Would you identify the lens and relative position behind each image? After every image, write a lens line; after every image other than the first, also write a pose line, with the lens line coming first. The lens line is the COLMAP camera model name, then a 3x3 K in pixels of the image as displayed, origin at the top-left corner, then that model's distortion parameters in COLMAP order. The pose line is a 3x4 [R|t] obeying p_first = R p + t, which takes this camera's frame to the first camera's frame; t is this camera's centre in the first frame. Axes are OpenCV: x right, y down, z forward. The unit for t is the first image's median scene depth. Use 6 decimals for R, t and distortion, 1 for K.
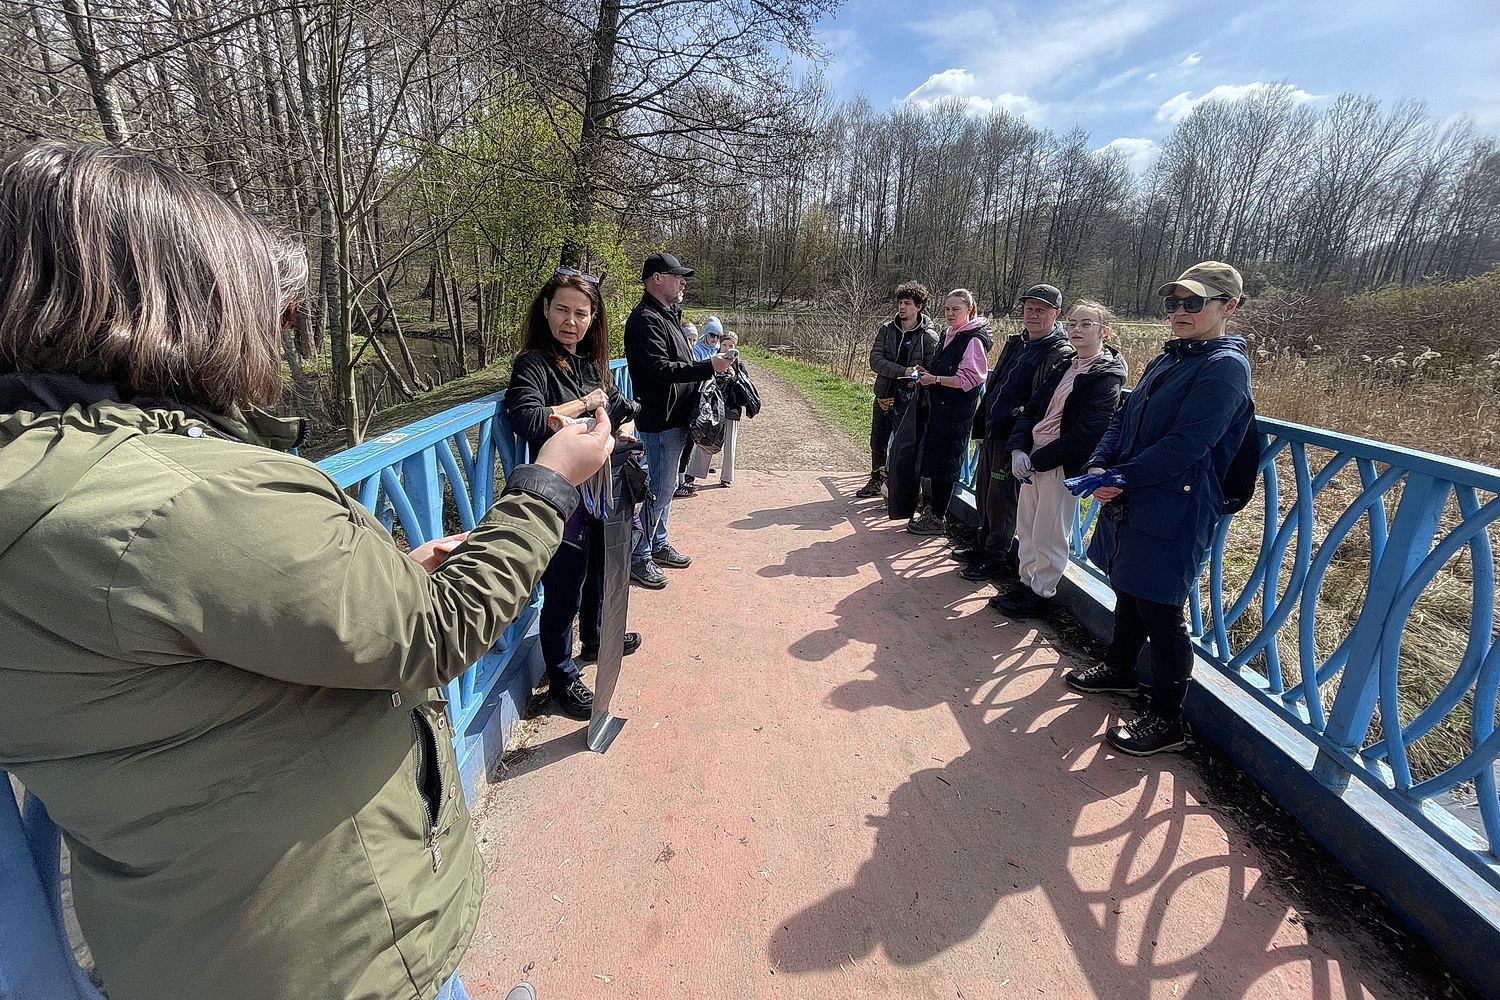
lens RADIAL K [[623.2, 0, 750.0], [0, 623.2, 500.0], [0, 0, 1]] dist [0.000139, 0.000135]
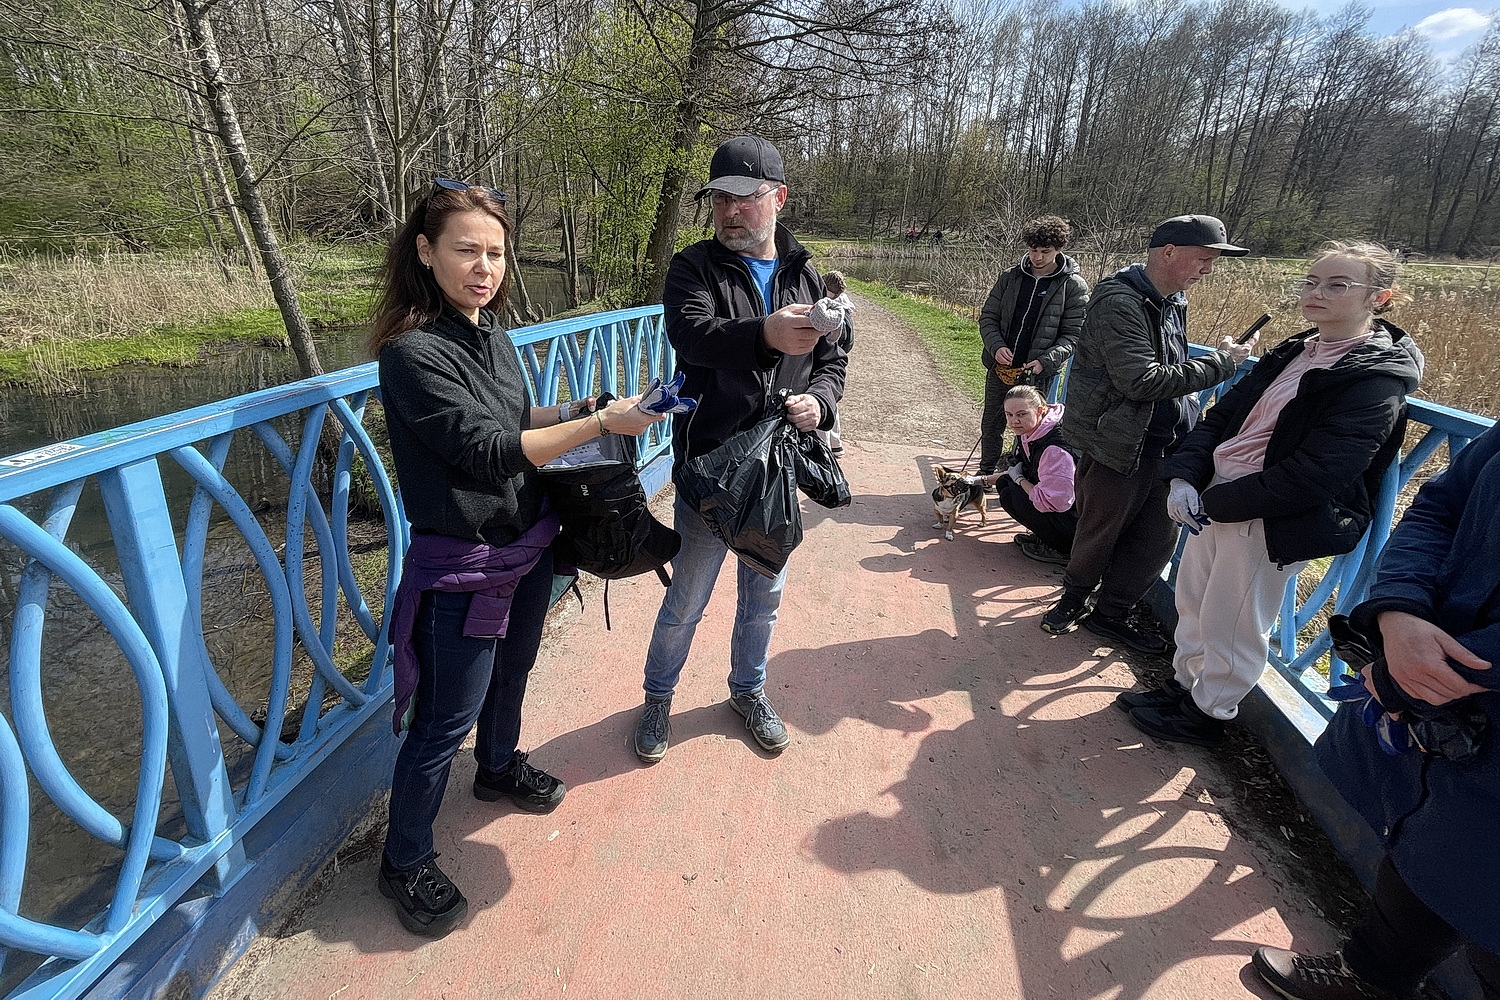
lens RADIAL K [[624.1, 0, 748.7], [0, 624.1, 441.5], [0, 0, 1]] dist [-0.017775, 0.010330]
pose [[0.965277, 0.080787, -0.248423, 0.094412], [-0.077740, 0.996729, 0.022070, -0.053622], [0.249394, -0.001992, 0.968400, 0.175172]]
